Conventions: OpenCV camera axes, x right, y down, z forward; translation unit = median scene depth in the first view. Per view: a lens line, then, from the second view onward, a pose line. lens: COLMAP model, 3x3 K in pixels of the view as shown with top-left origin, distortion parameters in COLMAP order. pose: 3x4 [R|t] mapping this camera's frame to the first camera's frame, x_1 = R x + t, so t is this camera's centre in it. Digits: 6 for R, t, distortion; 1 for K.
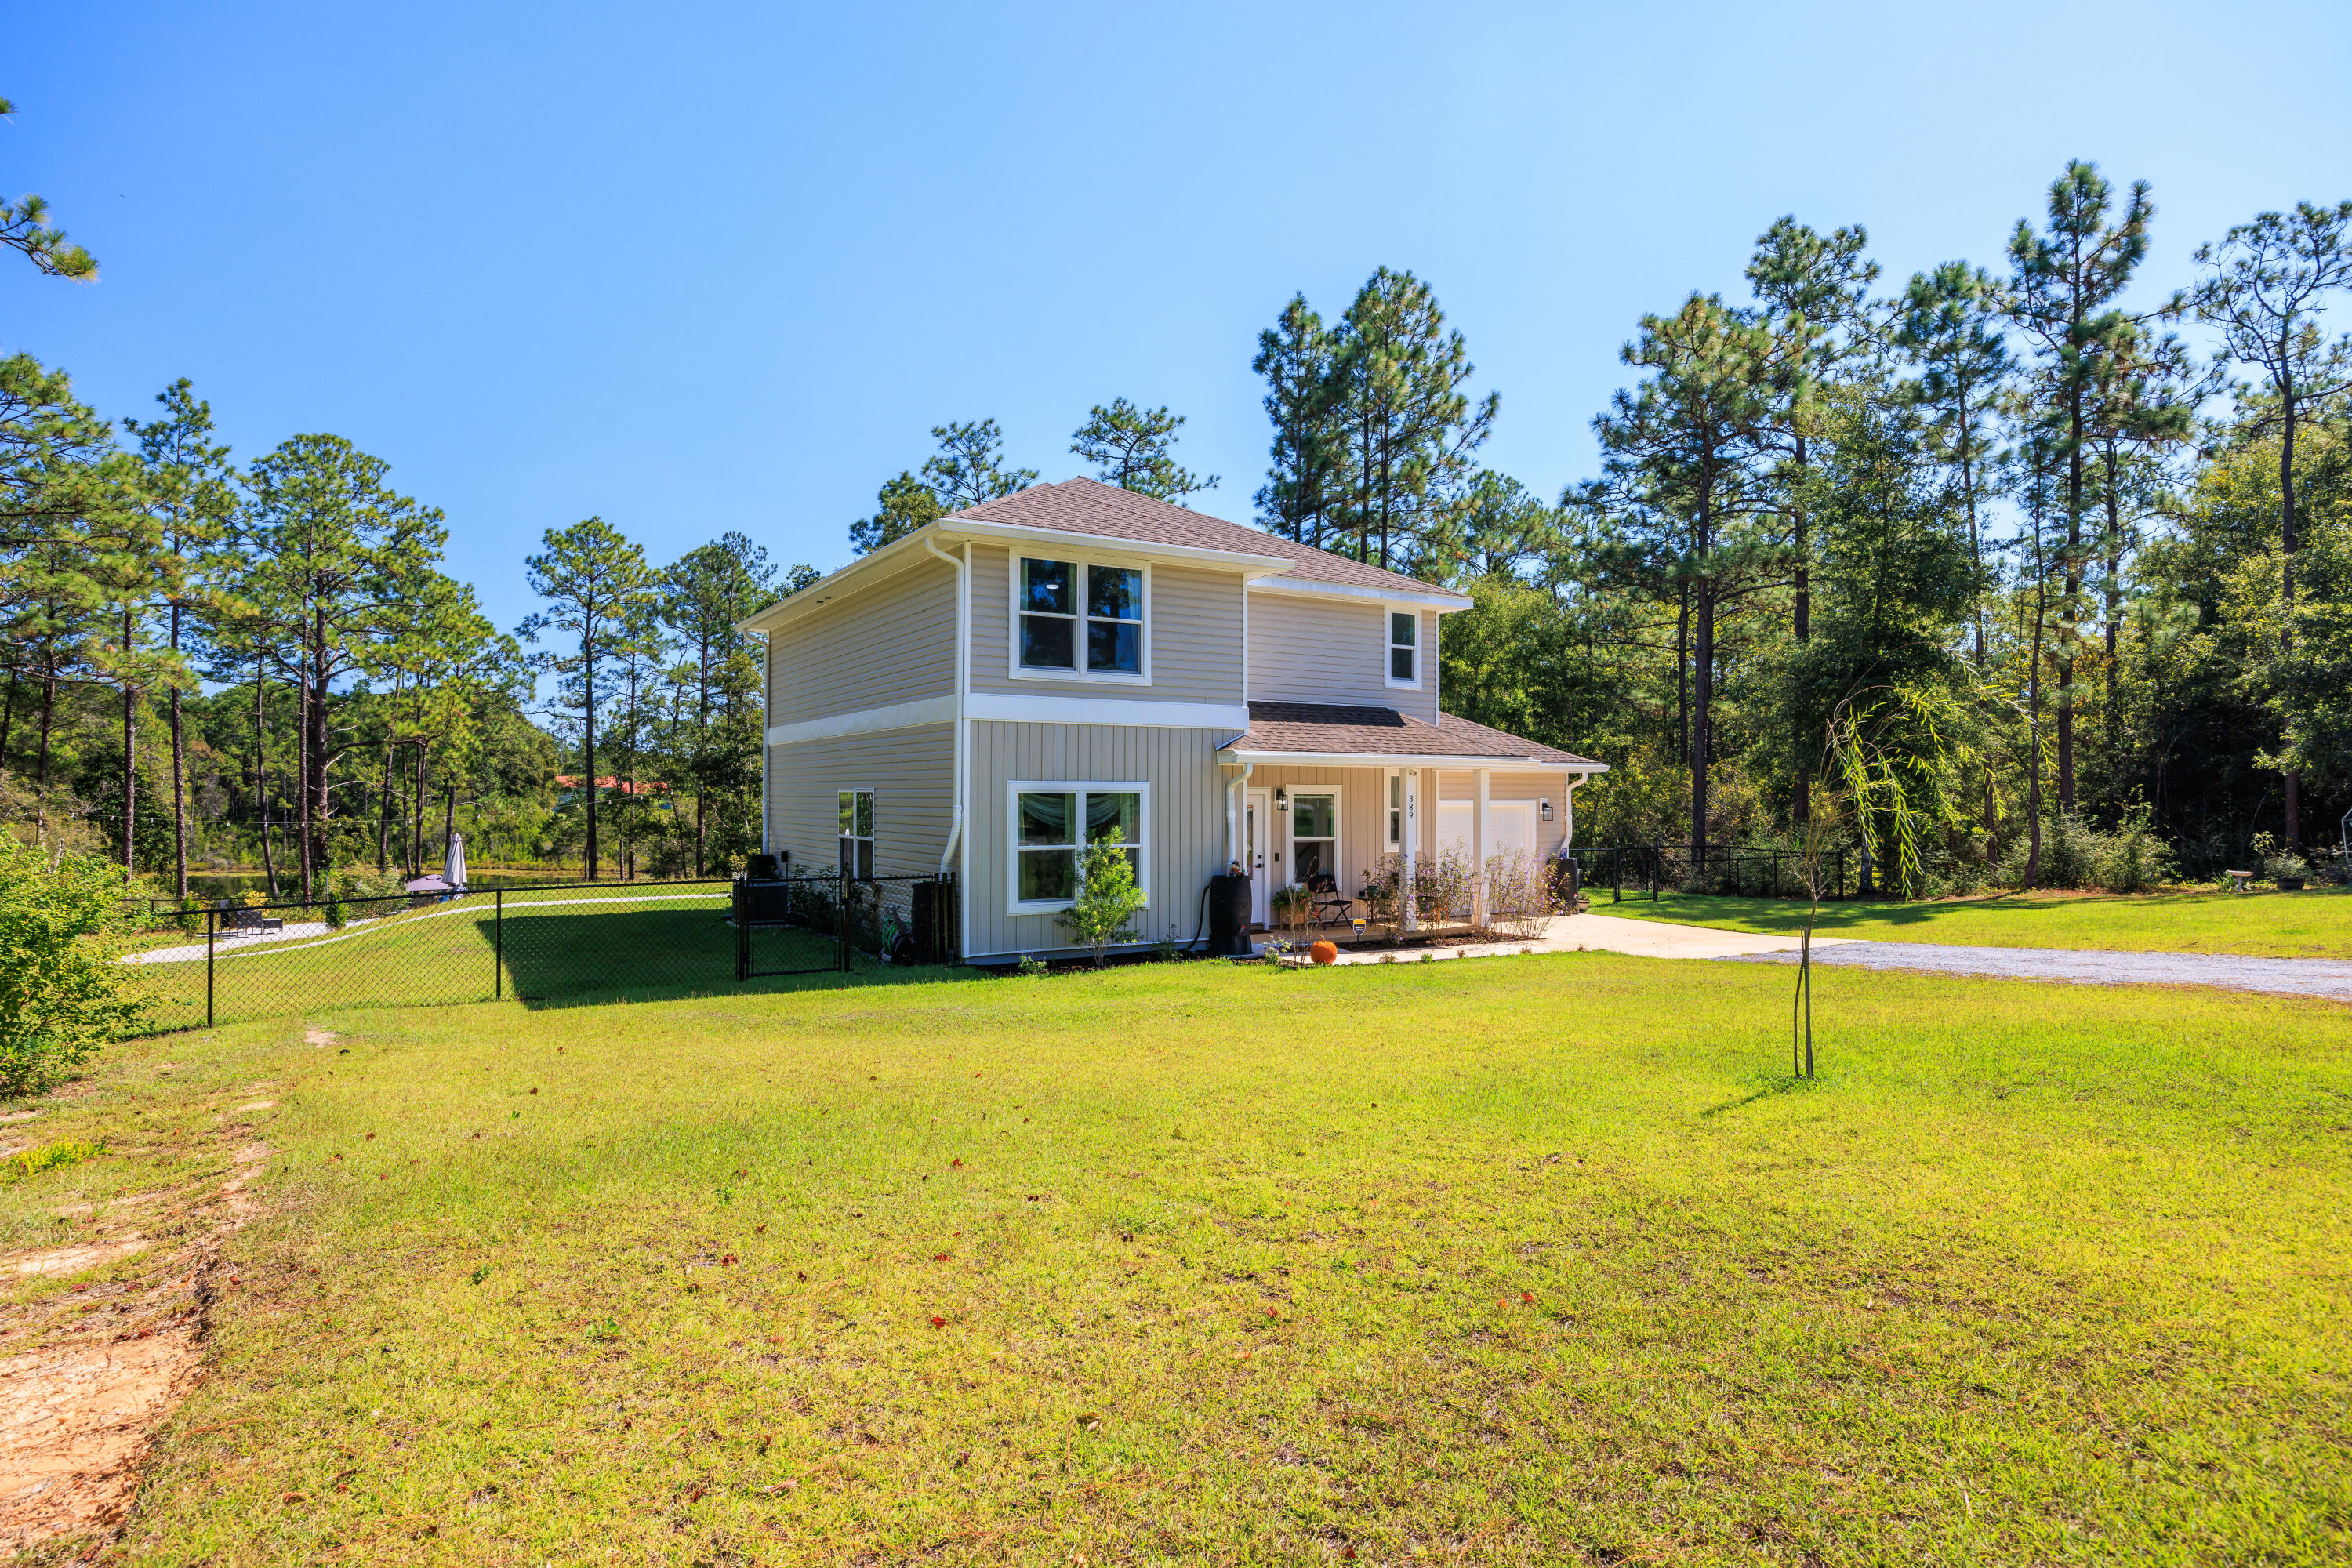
lens RADIAL K [[1282.0, 0, 1181.0], [0, 1282.0, 795.0], [0, 0, 1]] dist [-0.007313, -0.000455]
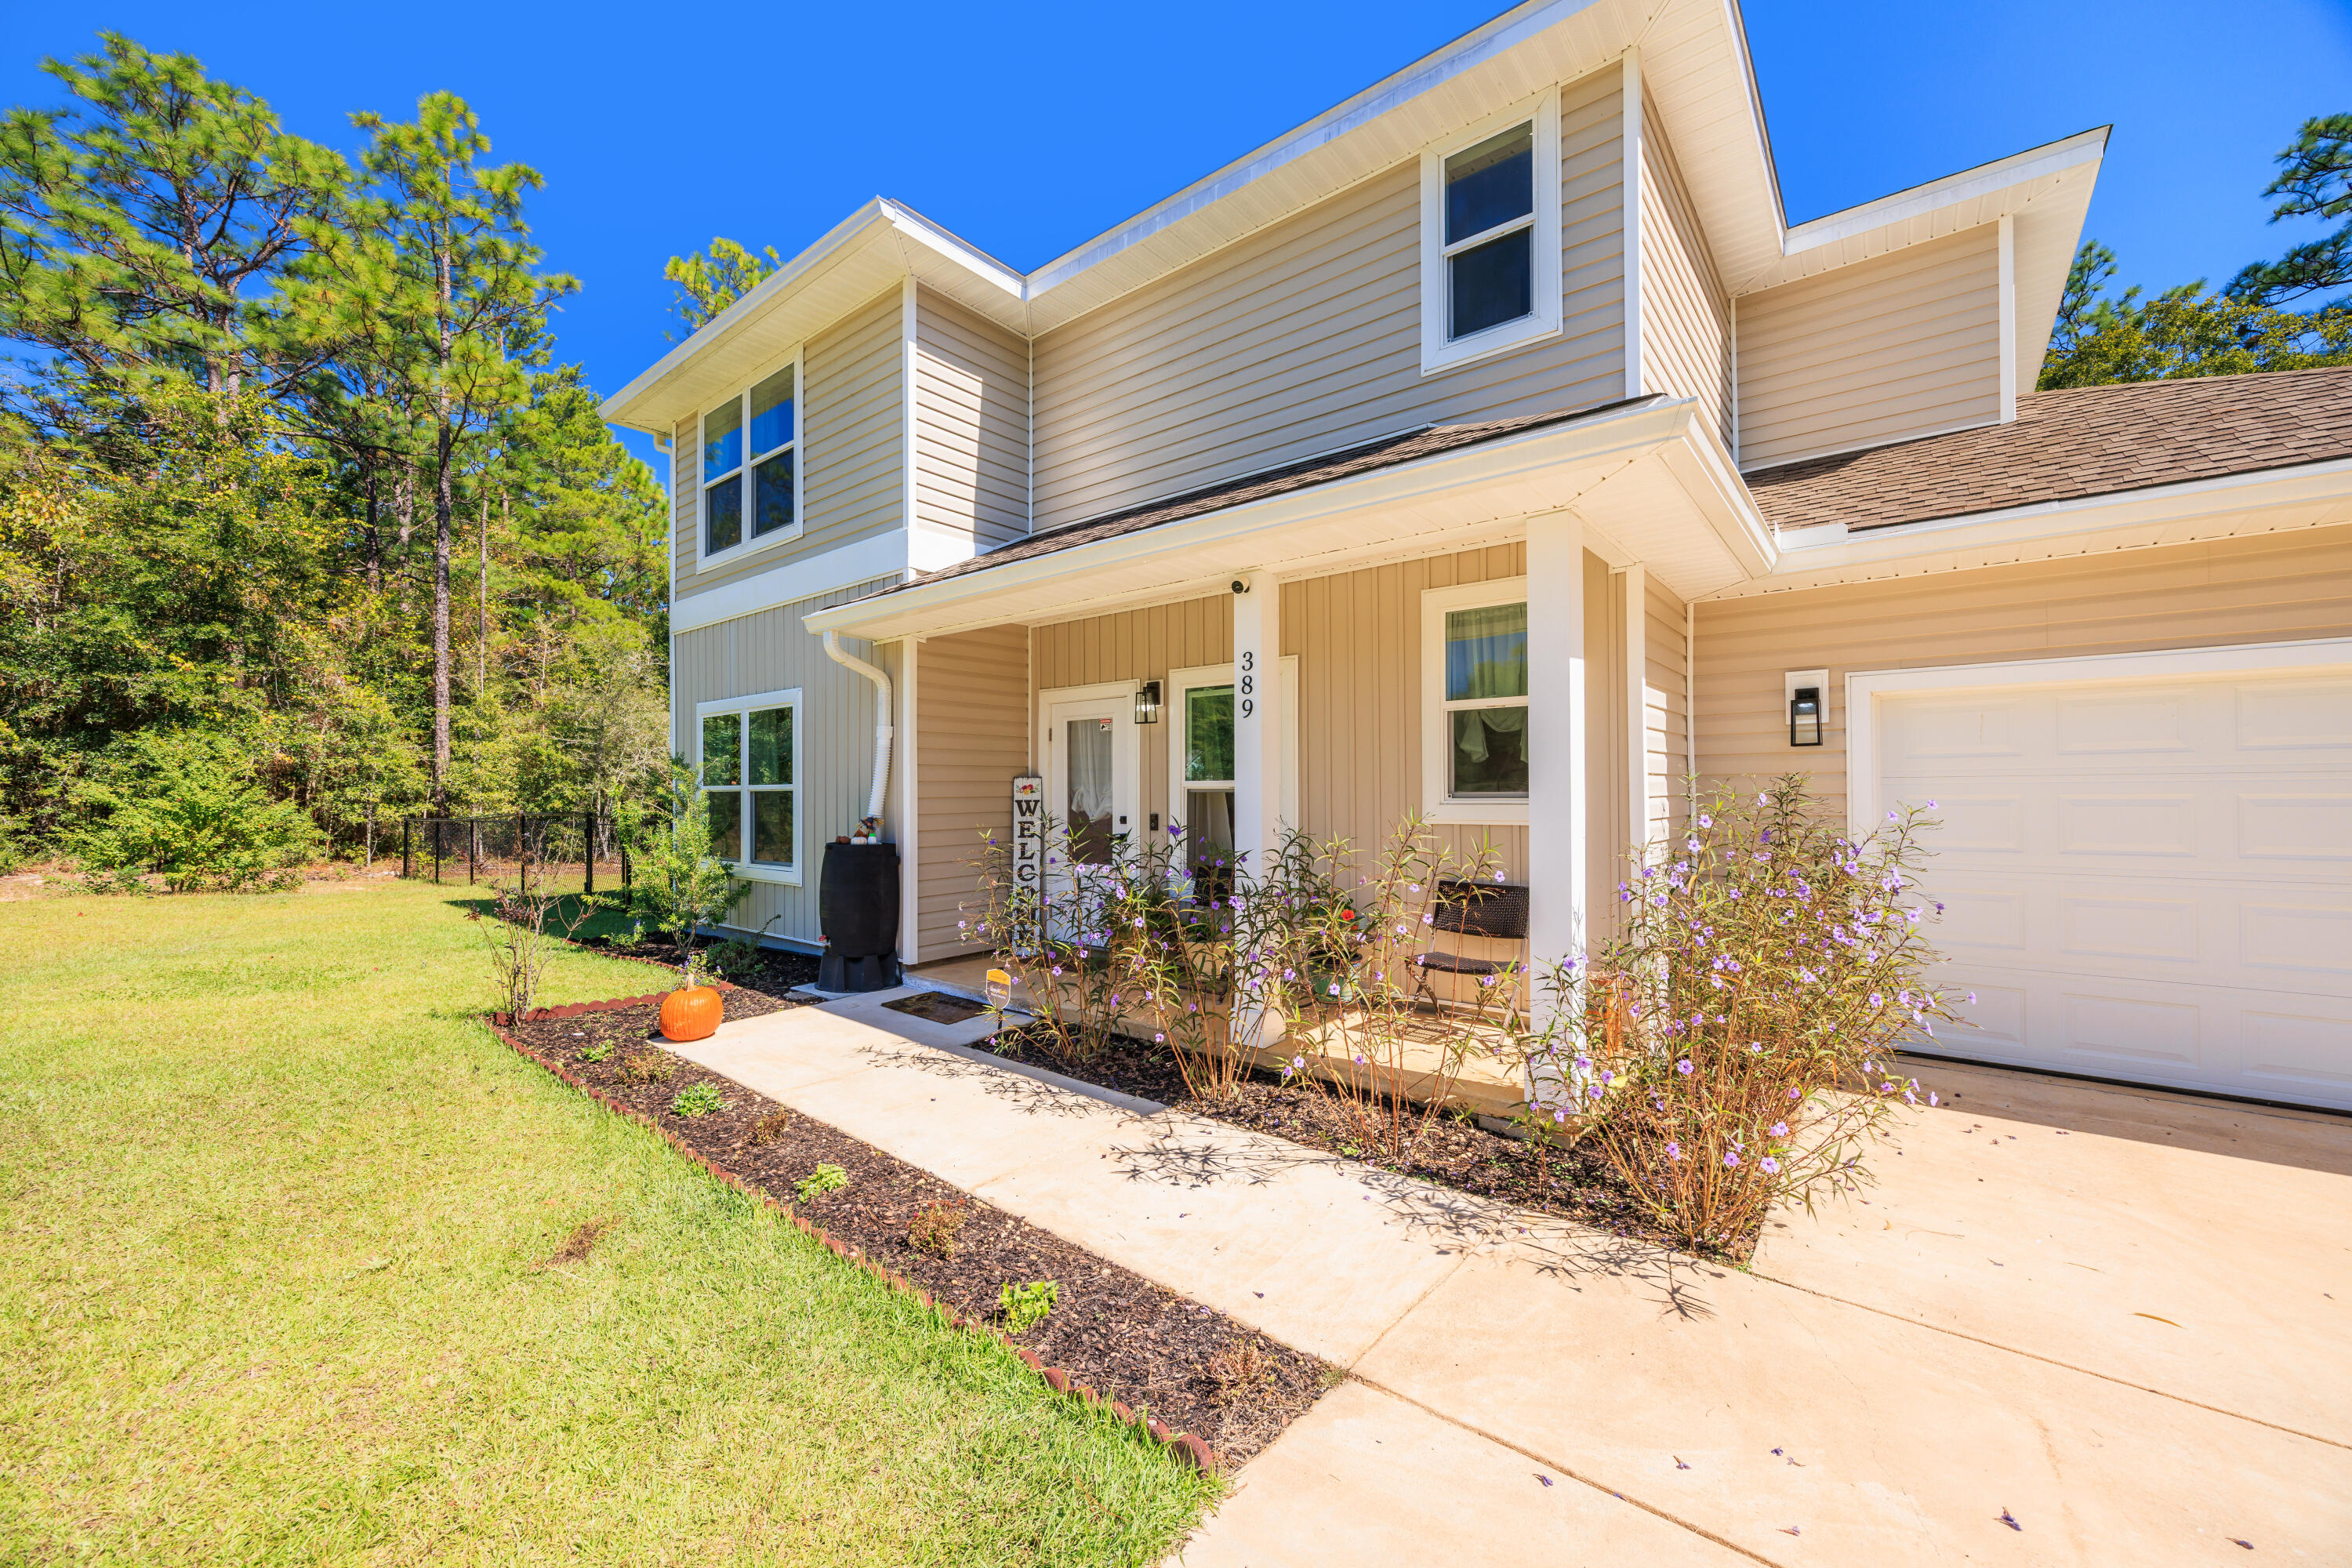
lens RADIAL K [[911.0, 0, 1181.5], [0, 911.0, 792.8], [0, 0, 1]] dist [-0.002117, 0.000077]
pose [[0.328160, -0.010847, -0.944560, 0.404442], [0.001990, 0.999940, -0.010792, 0.041276], [0.944620, 0.001662, 0.328162, 0.900502]]
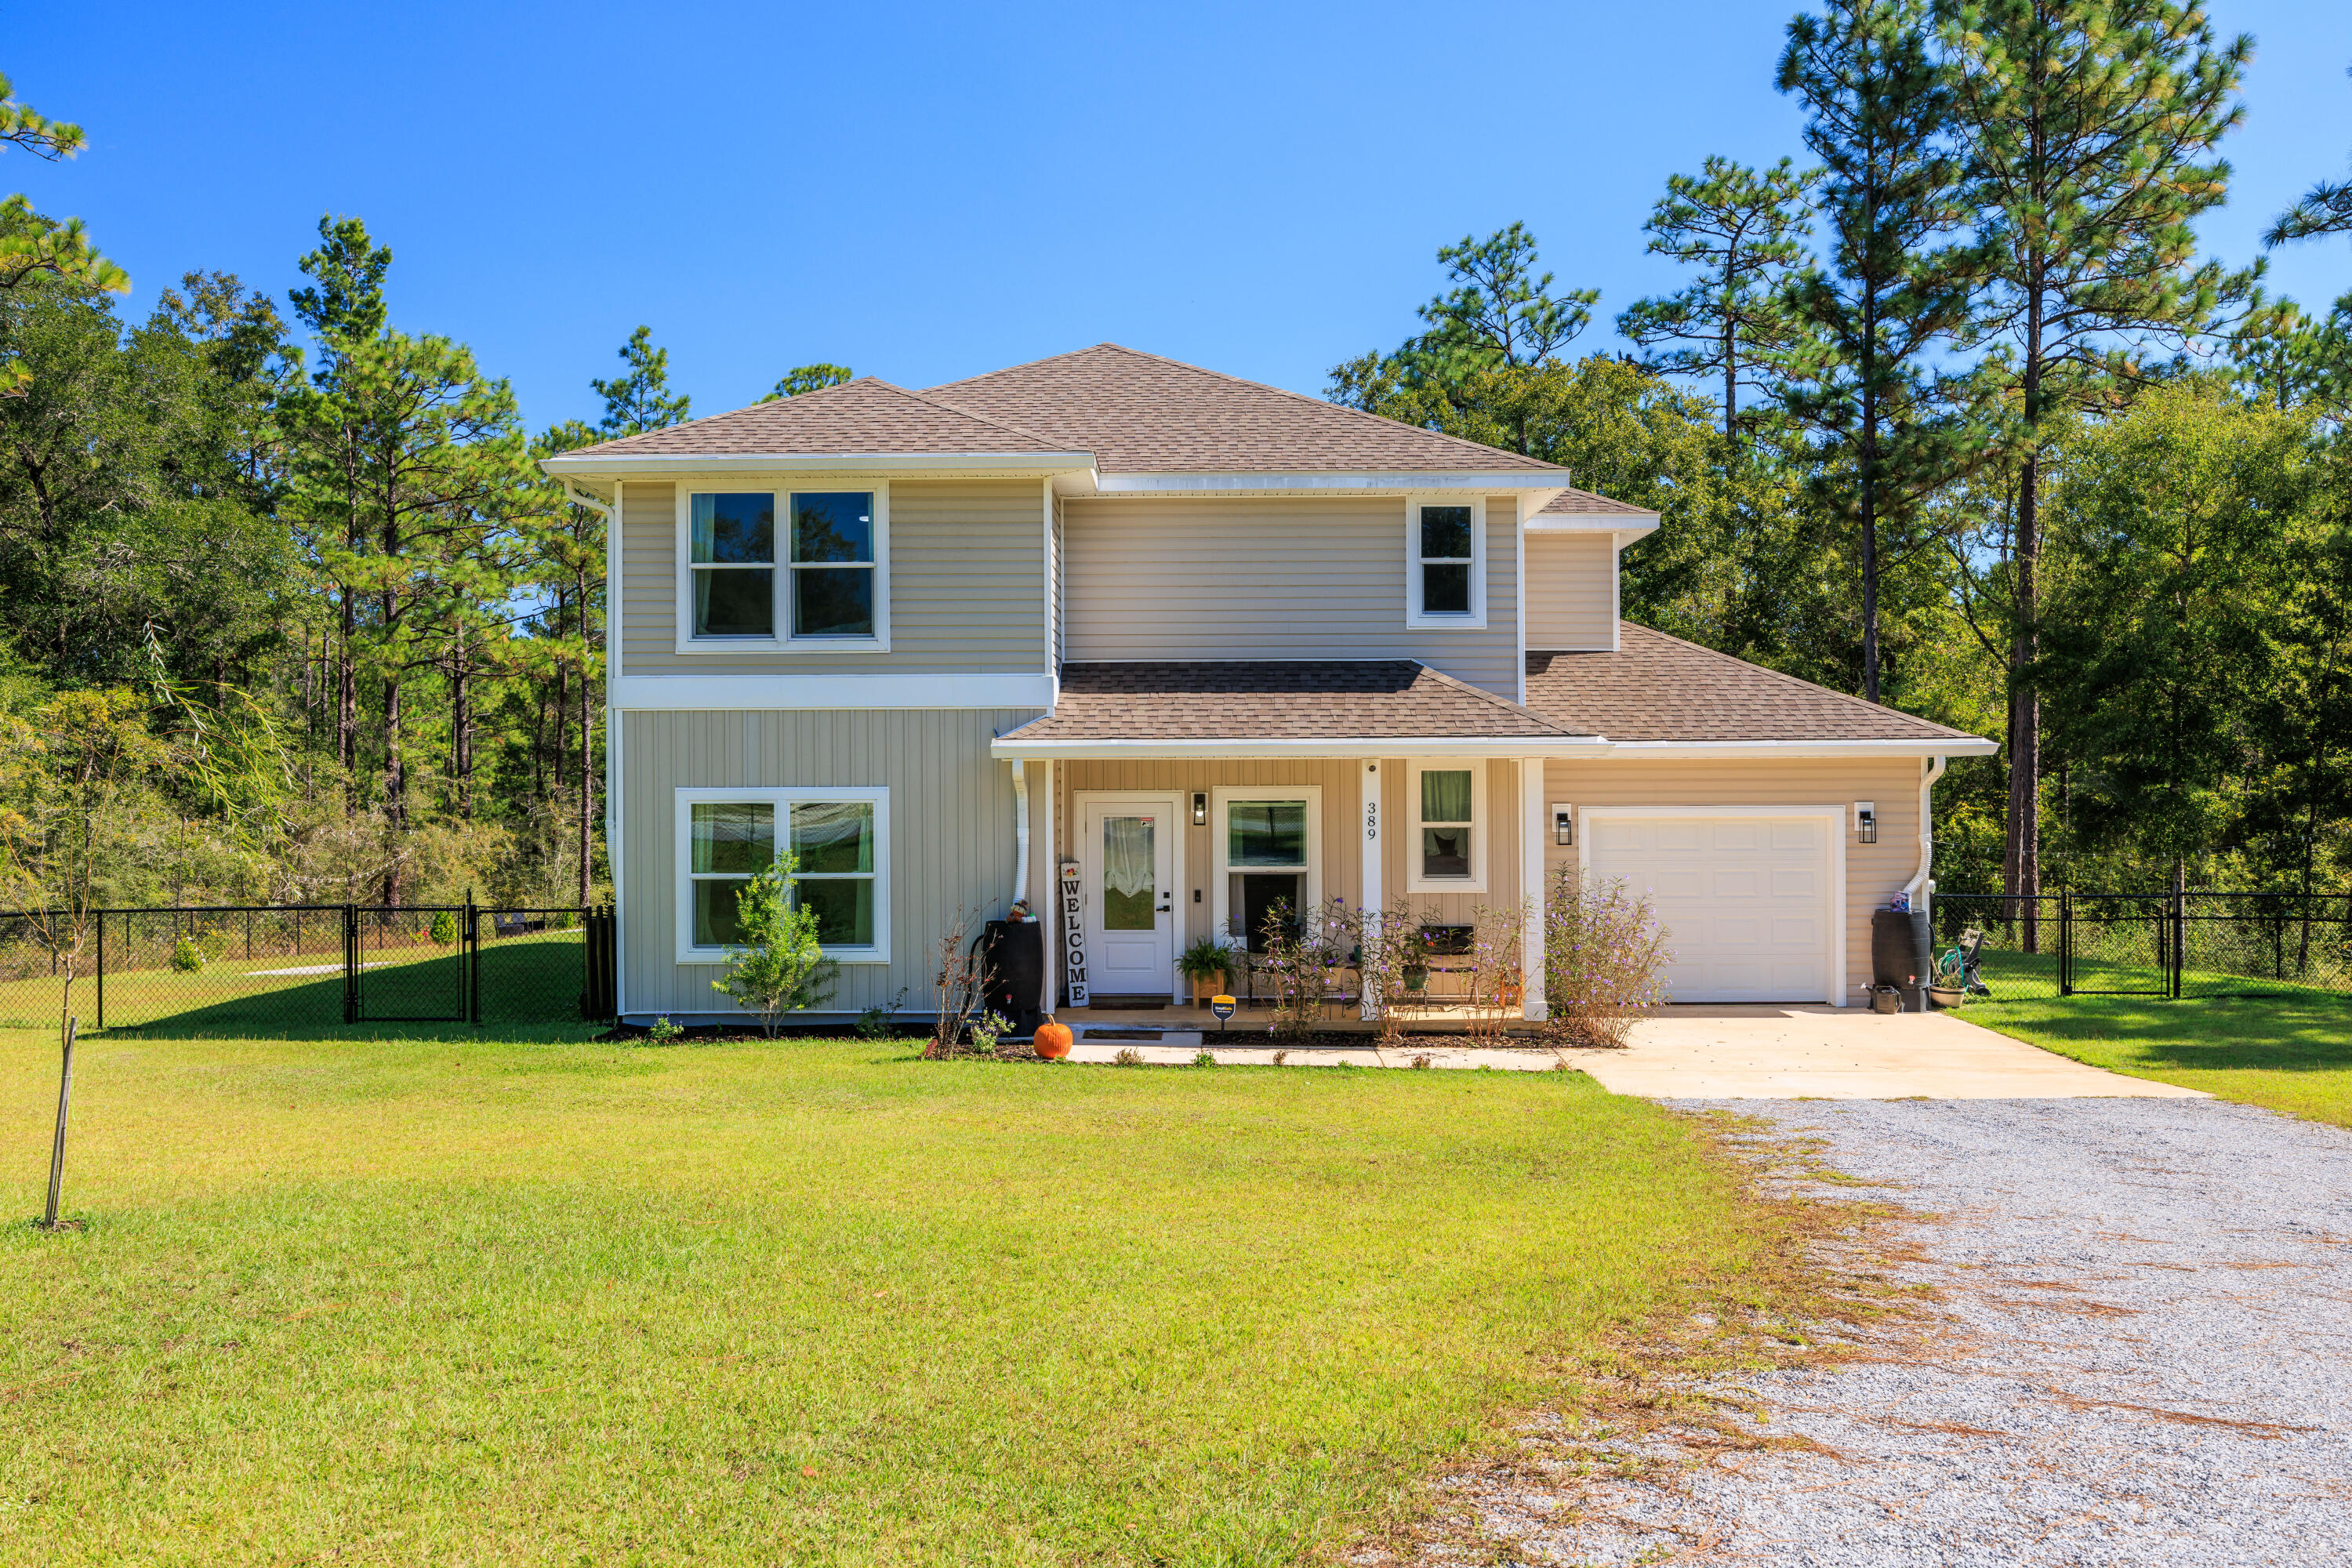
lens RADIAL K [[1934.1, 0, 1170.4], [0, 1934.1, 778.7], [0, 0, 1]] dist [-0.004372, -0.006348]
pose [[0.840720, -0.008067, -0.541409, 0.605791], [0.006982, 0.999967, -0.004058, -0.008082], [0.541424, -0.000369, 0.840749, 0.154346]]
